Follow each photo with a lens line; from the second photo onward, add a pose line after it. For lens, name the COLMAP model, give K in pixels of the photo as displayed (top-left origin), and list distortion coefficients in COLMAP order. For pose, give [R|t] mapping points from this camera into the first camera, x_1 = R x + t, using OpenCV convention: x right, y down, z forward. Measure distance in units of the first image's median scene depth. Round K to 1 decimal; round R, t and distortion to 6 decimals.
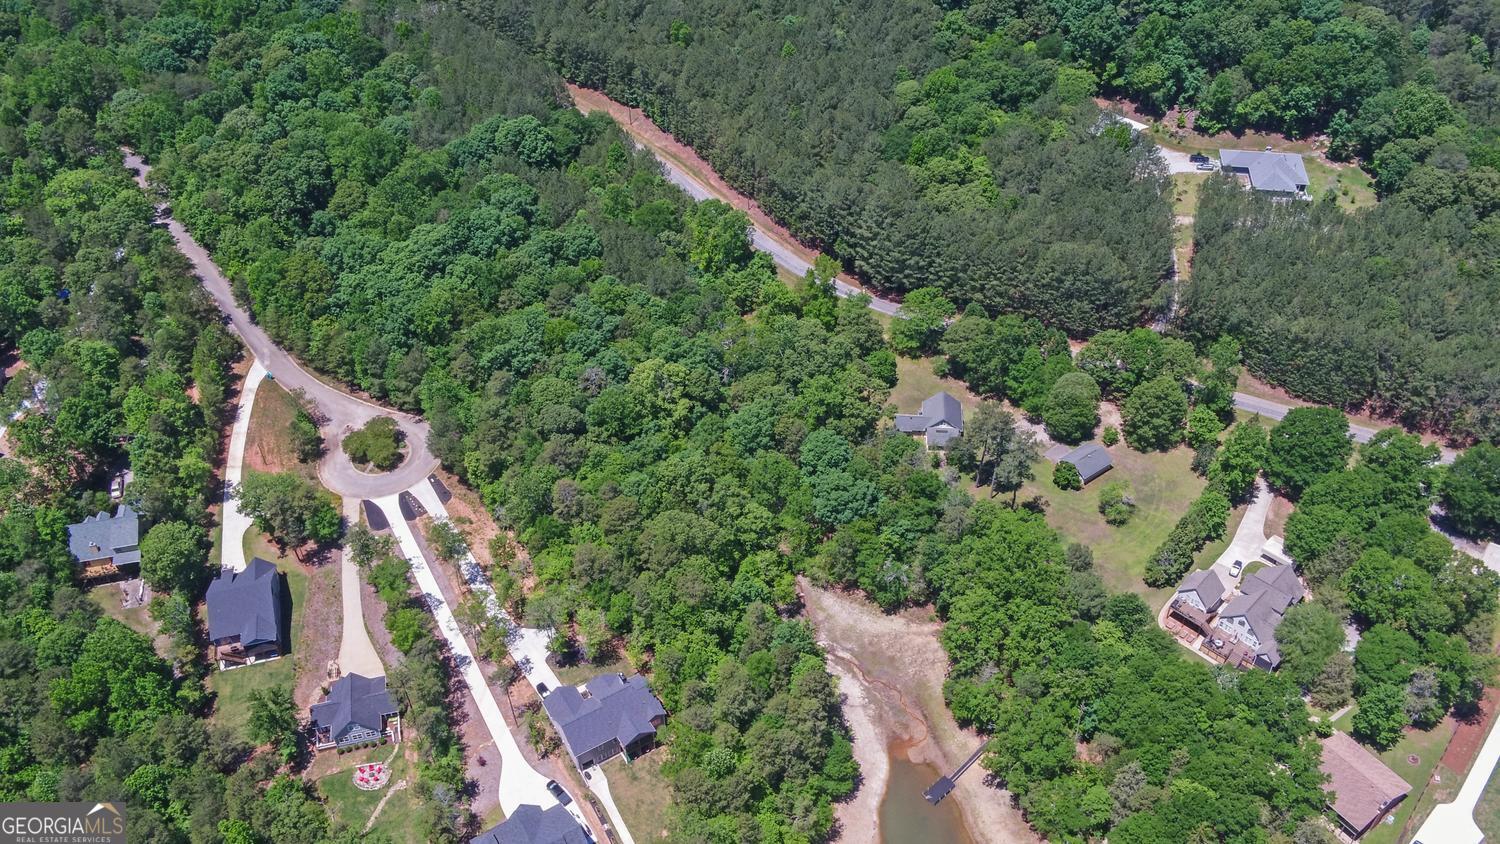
lens RADIAL K [[1295.7, 0, 750.0], [0, 1295.7, 422.0], [0, 0, 1]] dist [-0.004700, 0.014645]
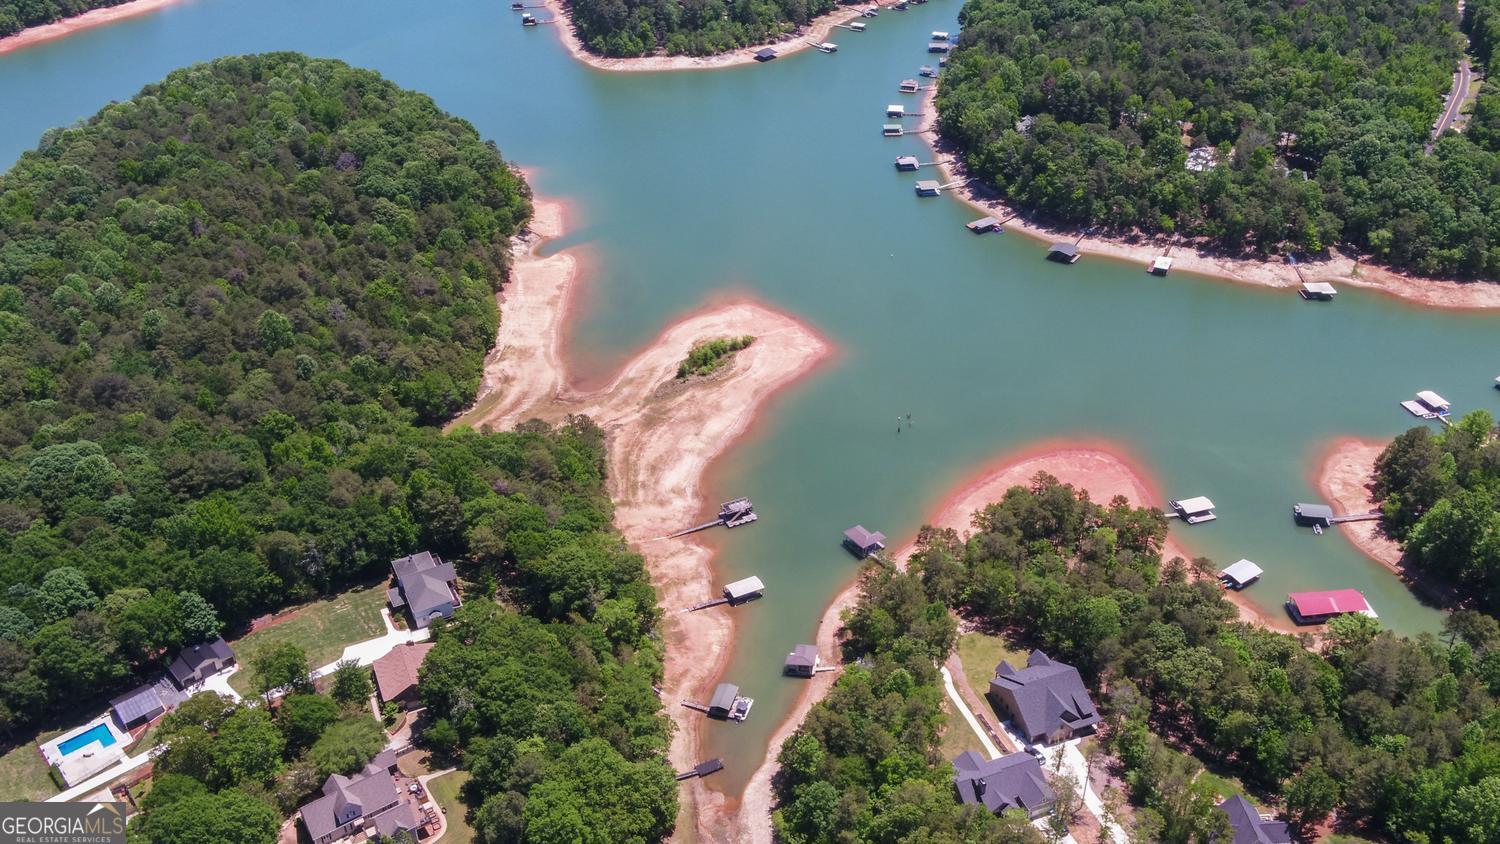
lens RADIAL K [[1295.7, 0, 750.0], [0, 1295.7, 422.0], [0, 0, 1]] dist [-0.004700, 0.014645]
pose [[-0.981571, -0.058559, 0.181906, -0.070053], [0.157224, 0.293616, 0.942905, -0.738674], [-0.108626, 0.954128, -0.278998, 0.824591]]
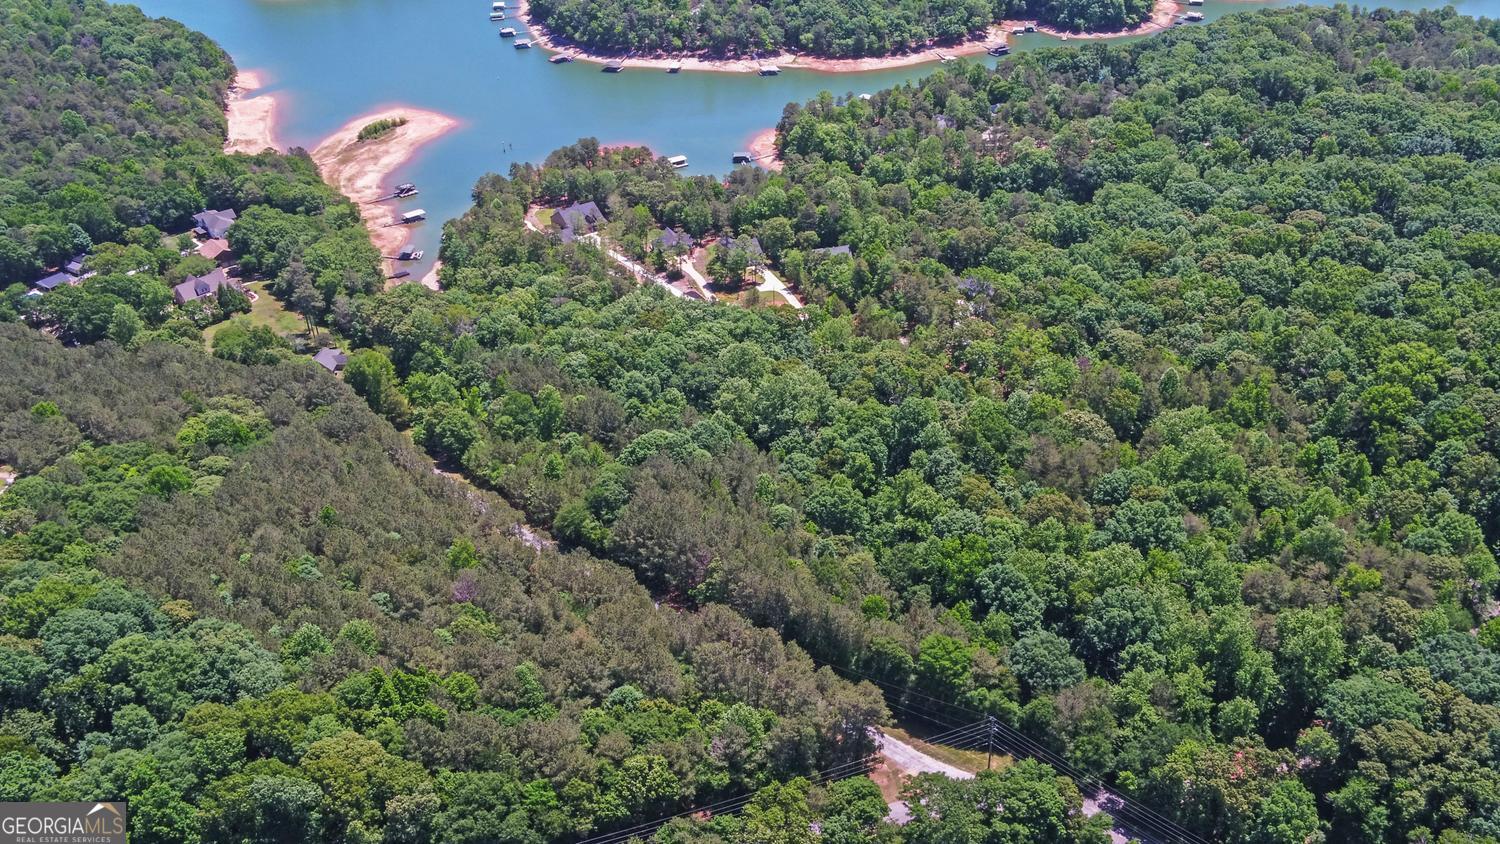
lens RADIAL K [[1295.7, 0, 750.0], [0, 1295.7, 422.0], [0, 0, 1]] dist [-0.004700, 0.014645]
pose [[-0.995850, 0.080077, -0.043243, -0.256746], [-0.017399, 0.298876, 0.954133, -1.379973], [0.089328, 0.950926, -0.296242, 1.550074]]
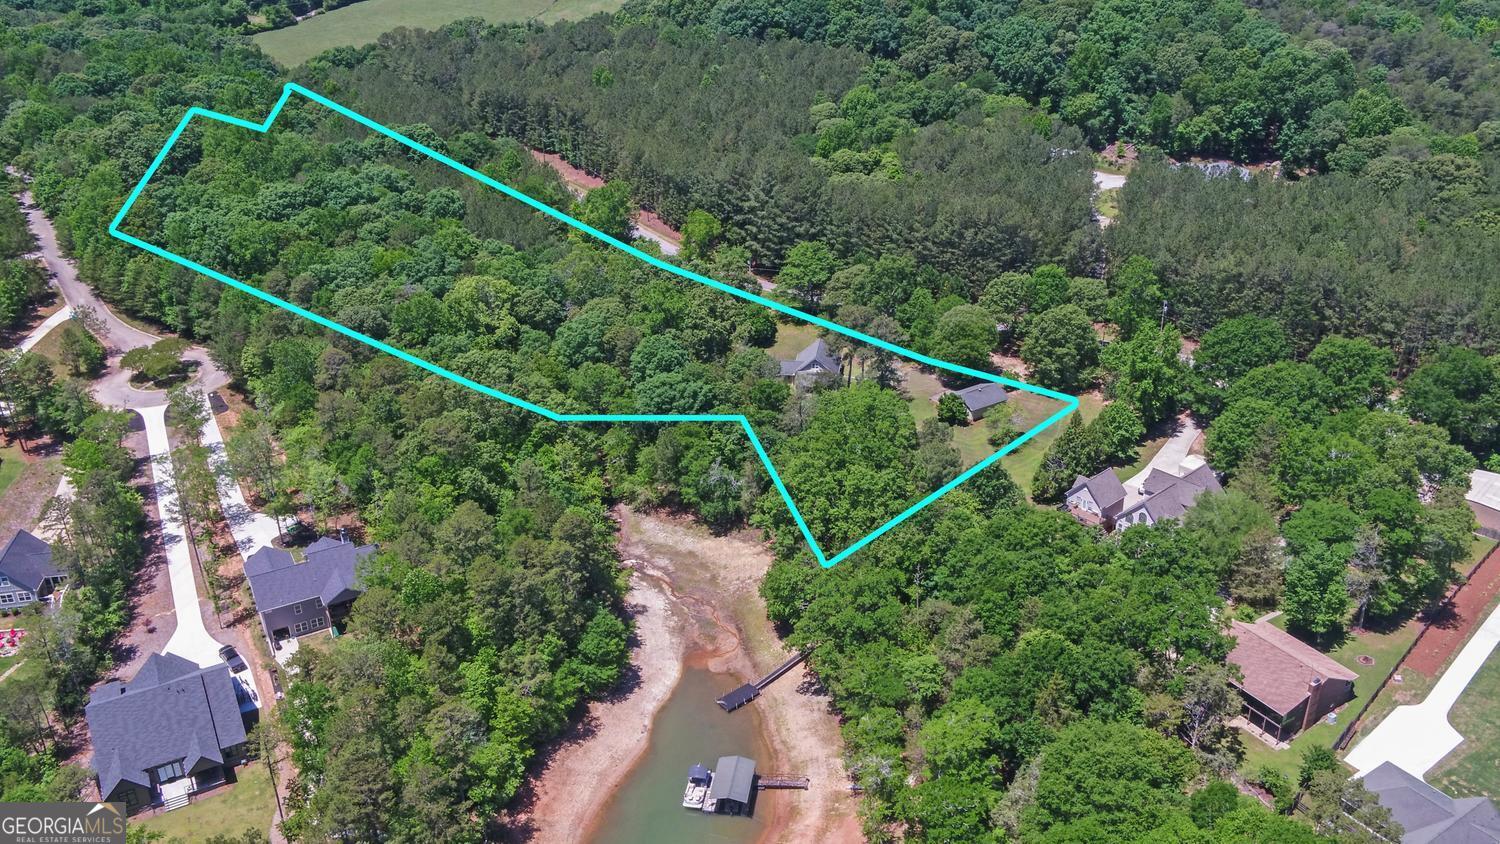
lens RADIAL K [[1295.7, 0, 750.0], [0, 1295.7, 422.0], [0, 0, 1]] dist [-0.004700, 0.014645]
pose [[0.998363, 0.023690, -0.052058, 0.151802], [-0.036435, 0.965033, -0.259583, 0.261720], [0.044088, 0.261055, 0.964317, 0.180337]]
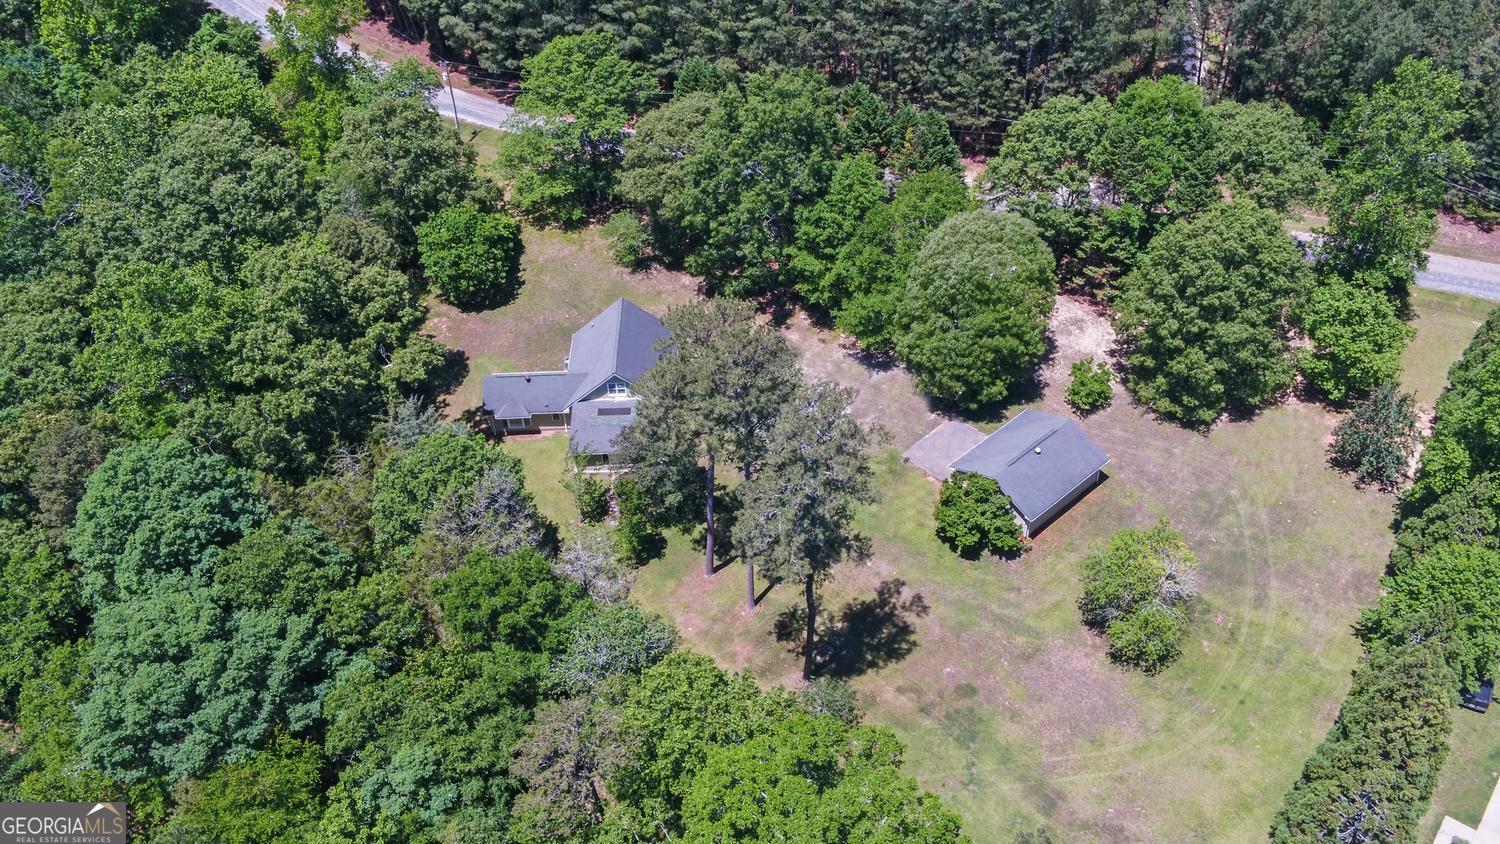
lens RADIAL K [[1295.7, 0, 750.0], [0, 1295.7, 422.0], [0, 0, 1]] dist [-0.004700, 0.014645]
pose [[0.994599, -0.079989, 0.066143, 0.161255], [0.079097, 0.996739, 0.015998, 0.007576], [-0.067207, -0.010680, 0.997682, 0.649956]]
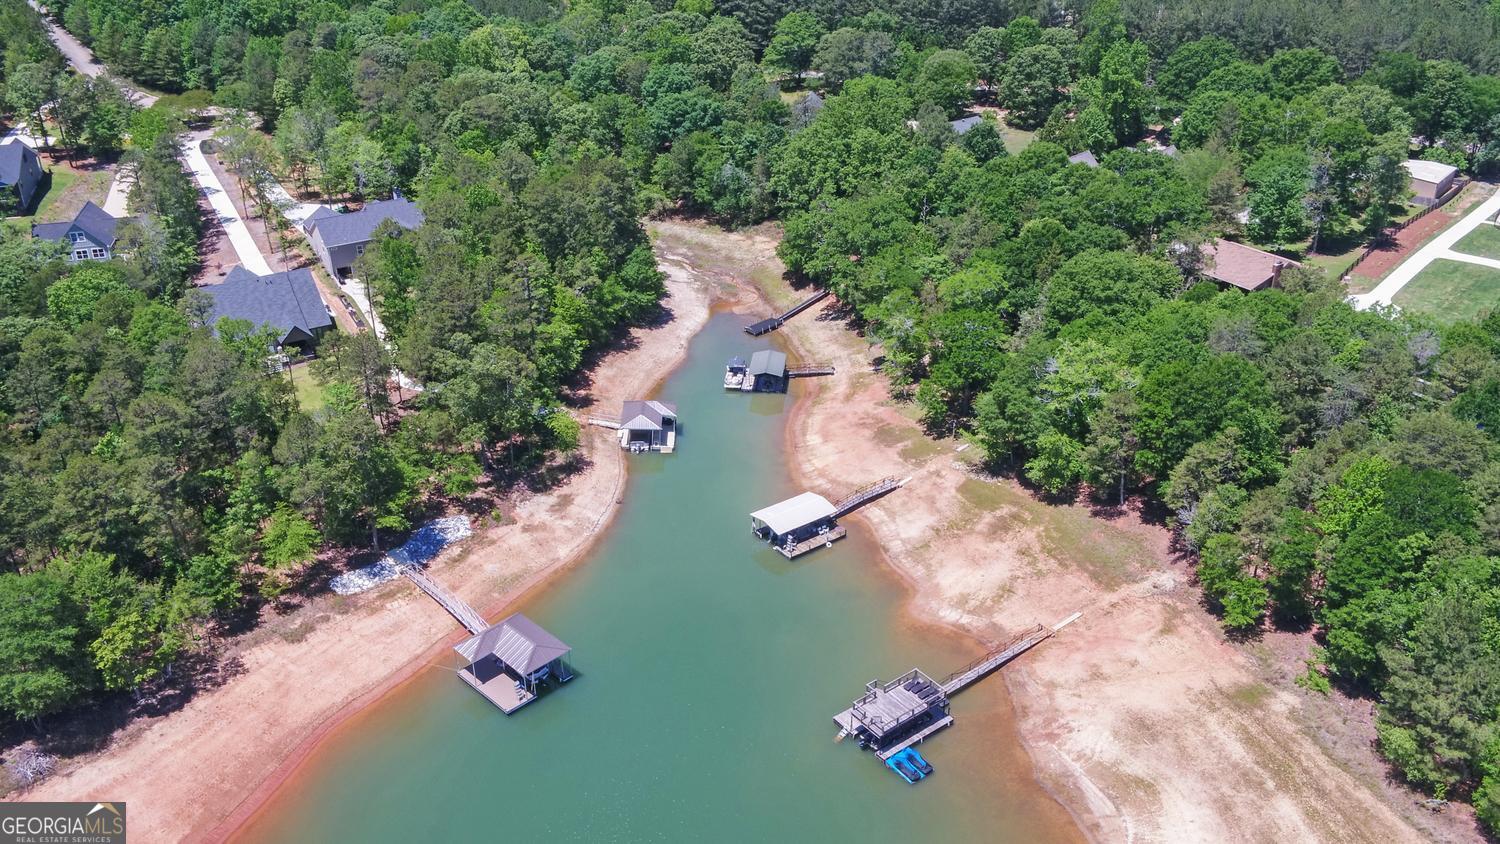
lens RADIAL K [[1298.6, 0, 746.0], [0, 1298.6, 424.1], [0, 0, 1]] dist [0.005885, -0.005927]
pose [[0.999920, 0.008040, -0.009784, 0.115504], [-0.010192, 0.969508, -0.244849, 0.444778], [0.007517, 0.244929, 0.969512, 0.157624]]
